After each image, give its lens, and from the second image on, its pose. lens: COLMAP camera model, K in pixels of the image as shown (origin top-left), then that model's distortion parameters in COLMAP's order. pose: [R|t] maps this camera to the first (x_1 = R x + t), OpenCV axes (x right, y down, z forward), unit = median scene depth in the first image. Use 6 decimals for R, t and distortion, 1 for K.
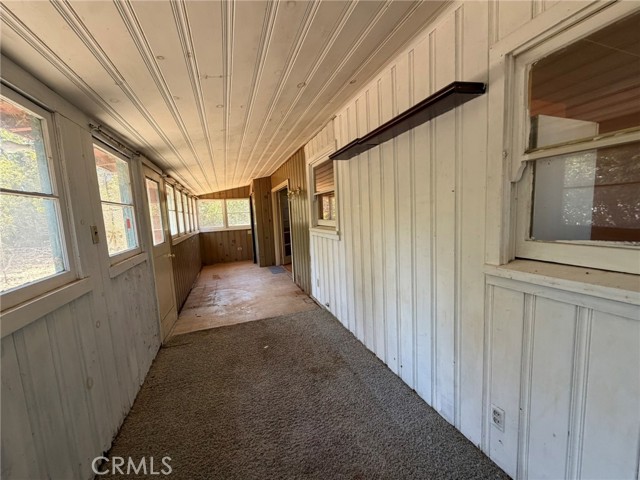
lens RADIAL K [[256.4, 0, 320.2], [0, 256.4, 240.3], [0, 0, 1]] dist [-0.001262, -0.000550]
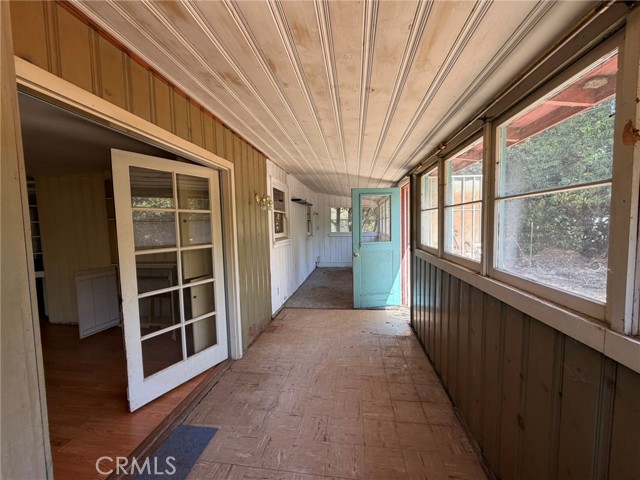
lens RADIAL K [[256.4, 0, 320.6], [0, 256.4, 240.8], [0, 0, 1]] dist [-0.001262, -0.000550]
pose [[-0.880635, 0.037472, 0.472312, -0.644392], [0.115591, 0.983737, 0.137475, -0.160896], [-0.459480, 0.175660, -0.870645, 1.713083]]
